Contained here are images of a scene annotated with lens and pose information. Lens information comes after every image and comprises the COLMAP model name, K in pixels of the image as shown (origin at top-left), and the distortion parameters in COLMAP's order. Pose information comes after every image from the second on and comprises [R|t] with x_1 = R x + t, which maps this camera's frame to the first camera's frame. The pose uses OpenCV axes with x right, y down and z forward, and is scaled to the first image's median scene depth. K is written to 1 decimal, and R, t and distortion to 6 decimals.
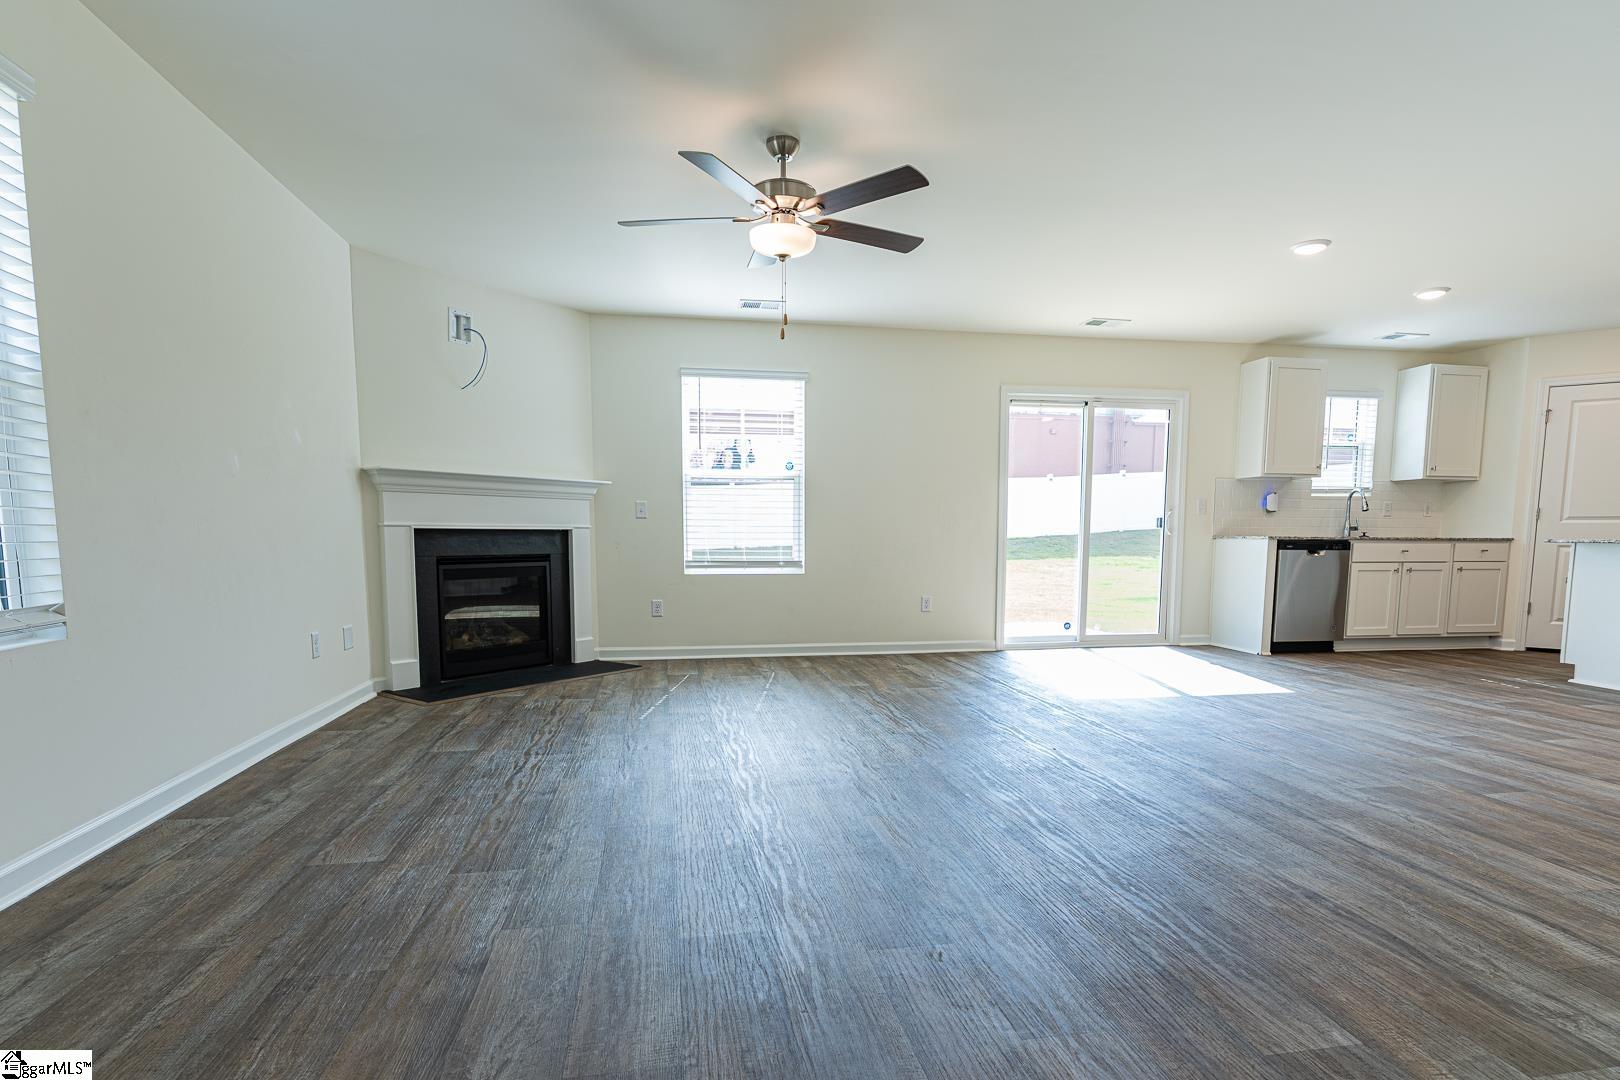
lens RADIAL K [[831.1, 0, 799.1], [0, 831.1, 621.3], [0, 0, 1]] dist [-0.002323, -0.000207]
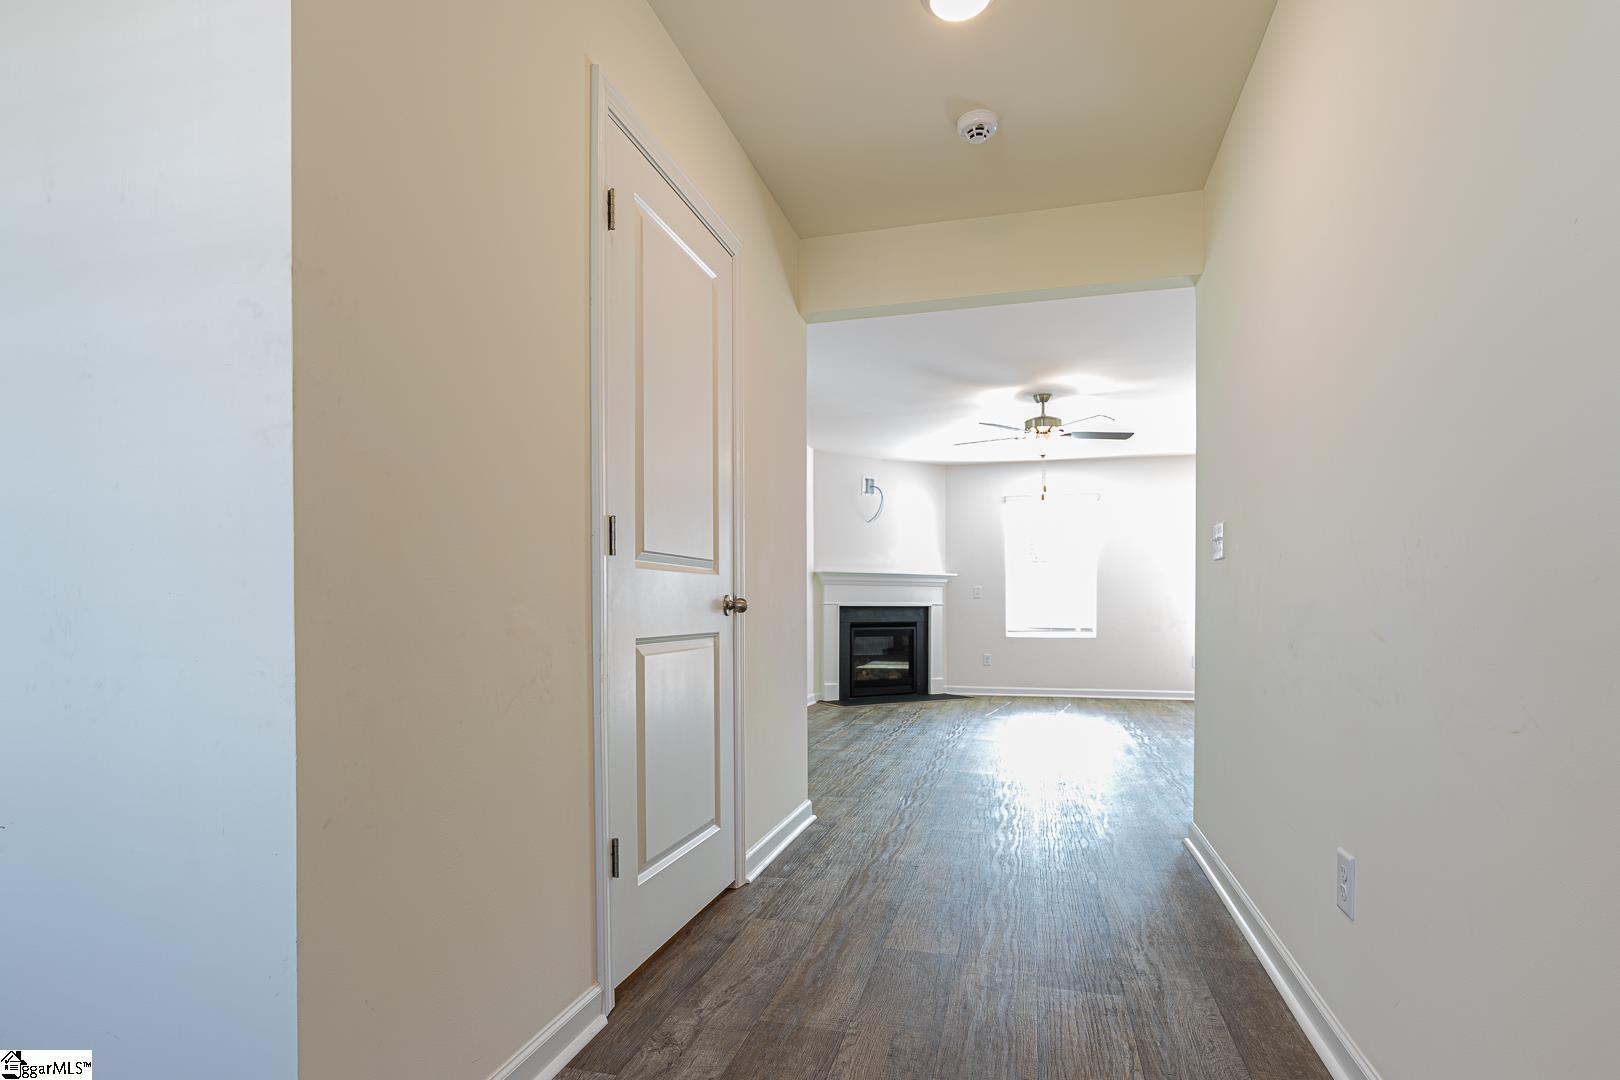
lens RADIAL K [[822.7, 0, 816.8], [0, 822.7, 615.5], [0, 0, 1]] dist [0.001575, 0.000516]
pose [[0.914313, 0.001056, -0.405008, 0.164392], [-0.039984, 0.995347, -0.087669, 0.053545], [0.403031, 0.096351, 0.910100, -0.511875]]
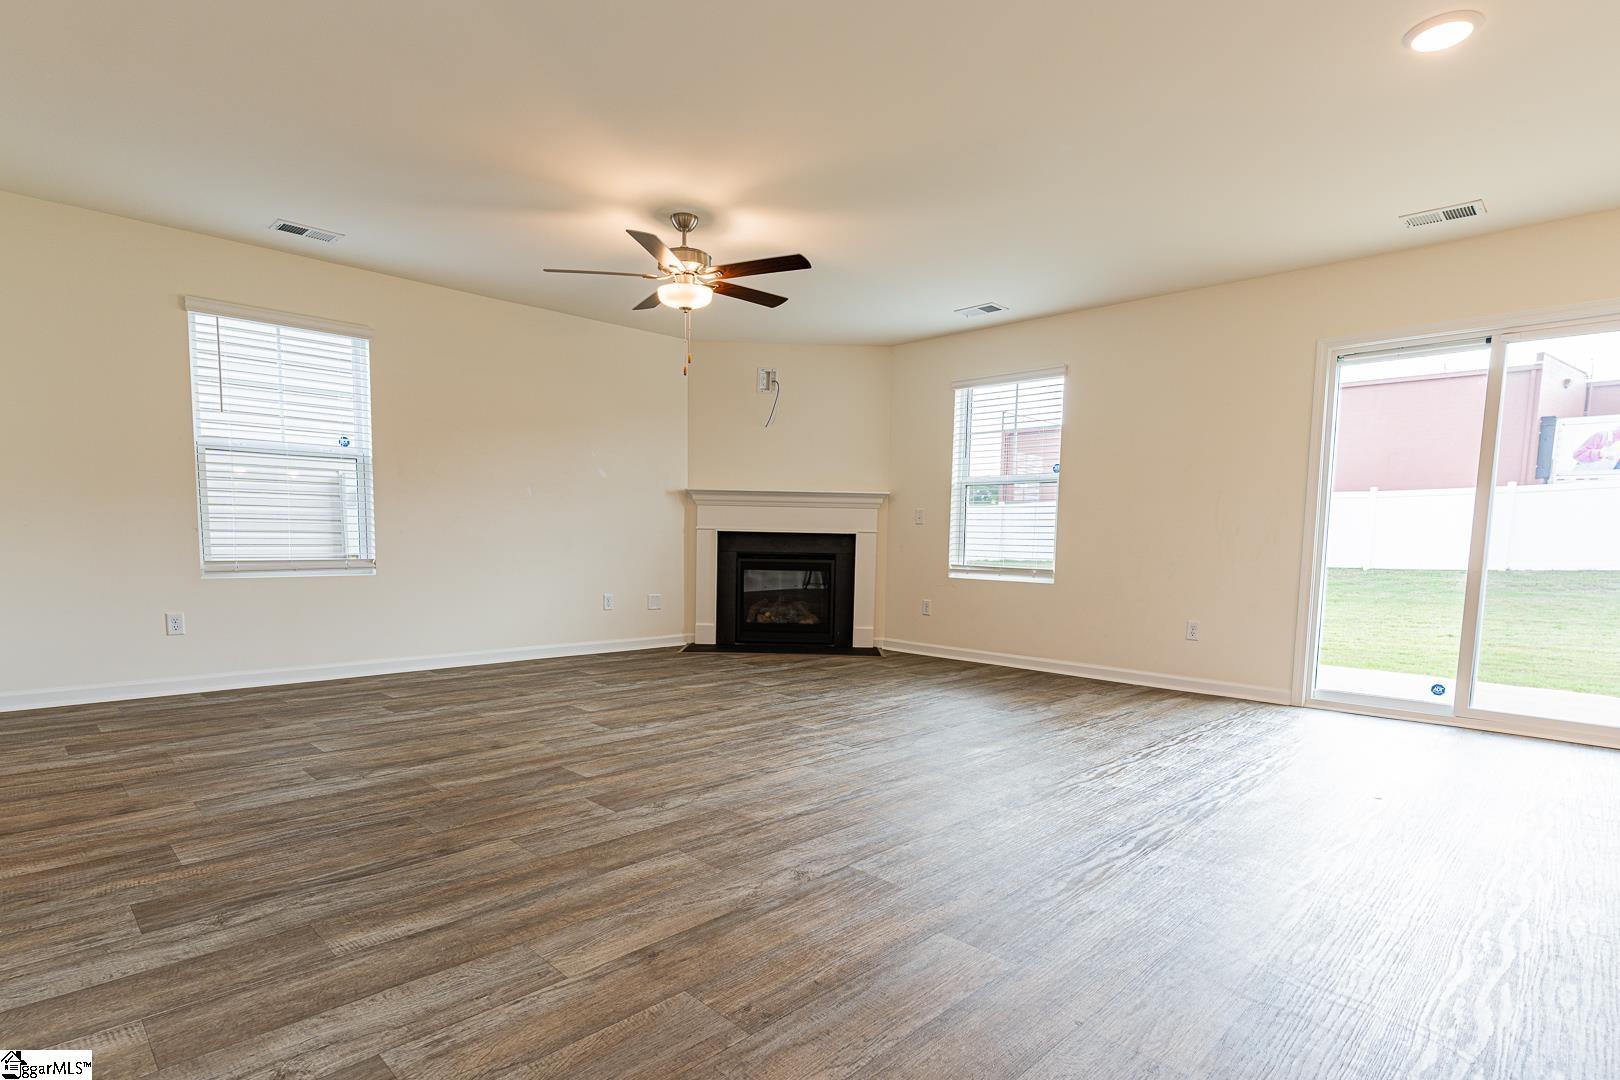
lens RADIAL K [[831.1, 0, 799.1], [0, 831.1, 621.3], [0, 0, 1]] dist [-0.002323, -0.000207]
pose [[0.588425, 0.094105, -0.803057, 0.711247], [-0.103616, 0.993791, 0.040533, -0.028934], [0.801885, 0.059359, 0.594522, 0.263663]]
